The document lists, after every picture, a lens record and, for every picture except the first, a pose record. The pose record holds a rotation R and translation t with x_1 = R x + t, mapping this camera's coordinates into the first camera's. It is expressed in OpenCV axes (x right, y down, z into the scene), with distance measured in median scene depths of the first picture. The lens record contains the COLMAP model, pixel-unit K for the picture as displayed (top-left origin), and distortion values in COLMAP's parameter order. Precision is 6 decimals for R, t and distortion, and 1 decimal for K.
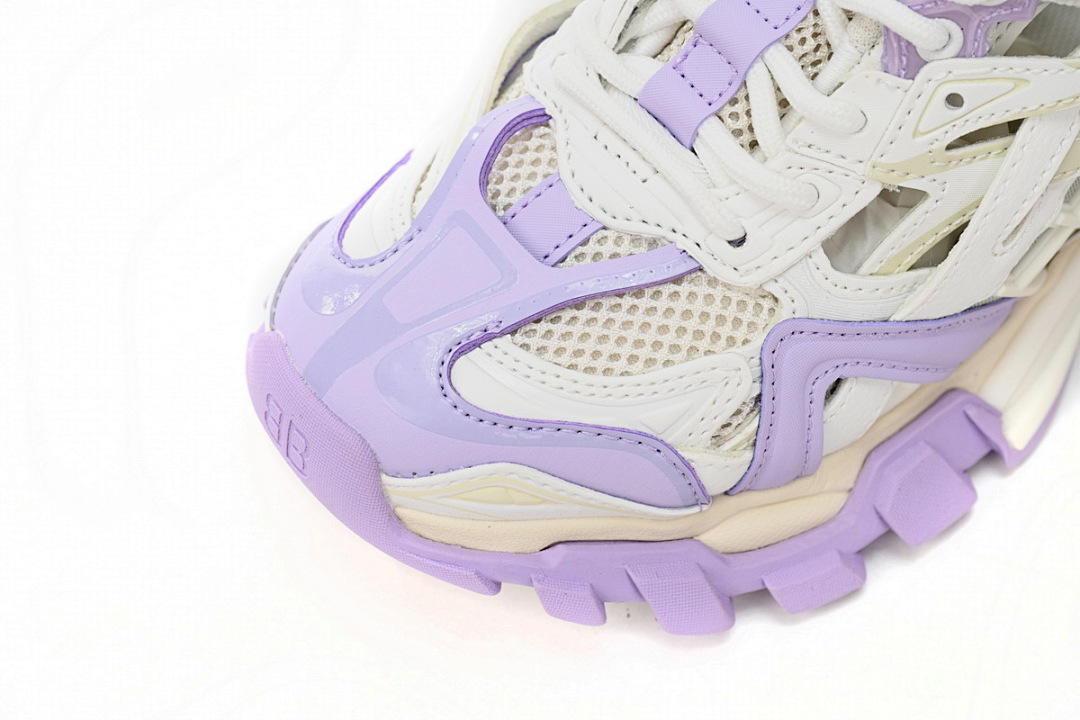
lens RADIAL K [[2461.5, 0, 538.0], [0, 2461.5, 360.1], [0, 0, 1]] dist [-0.076281, 0.000000]
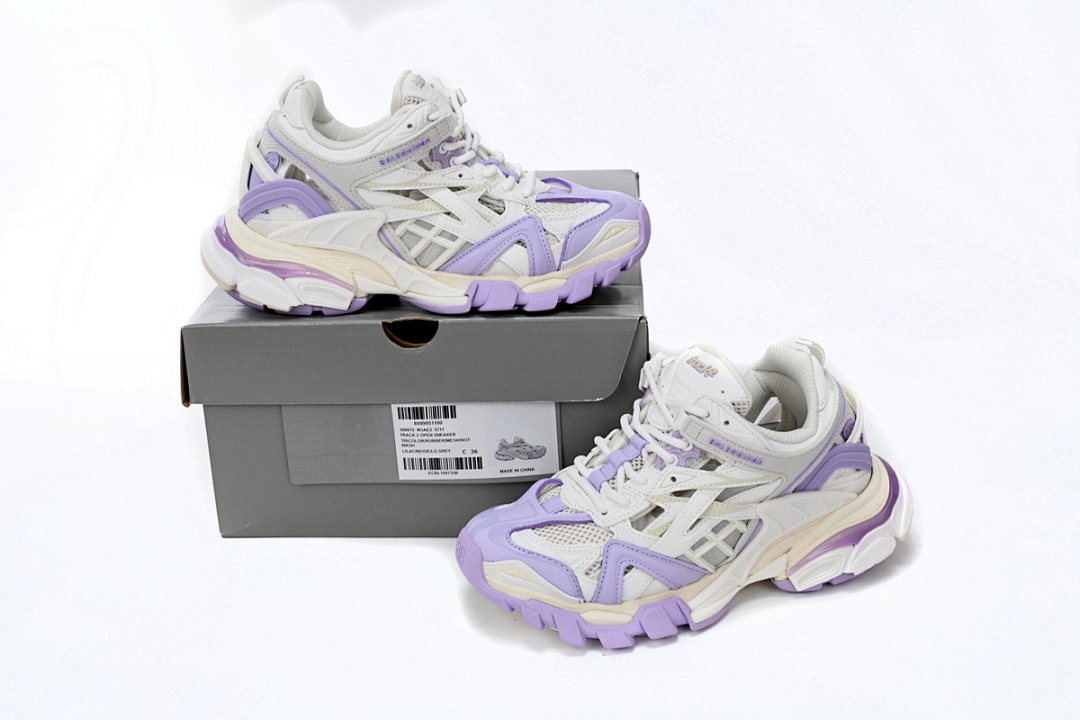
lens RADIAL K [[1372.0, 0, 540.4], [0, 1372.0, 362.1], [0, 0, 1]] dist [0.052847, 0.000000]
pose [[0.952464, 0.114763, -0.282210, 0.491600], [-0.258437, 0.794873, -0.548987, 0.816312], [0.161317, 0.595824, 0.786747, -0.576726]]
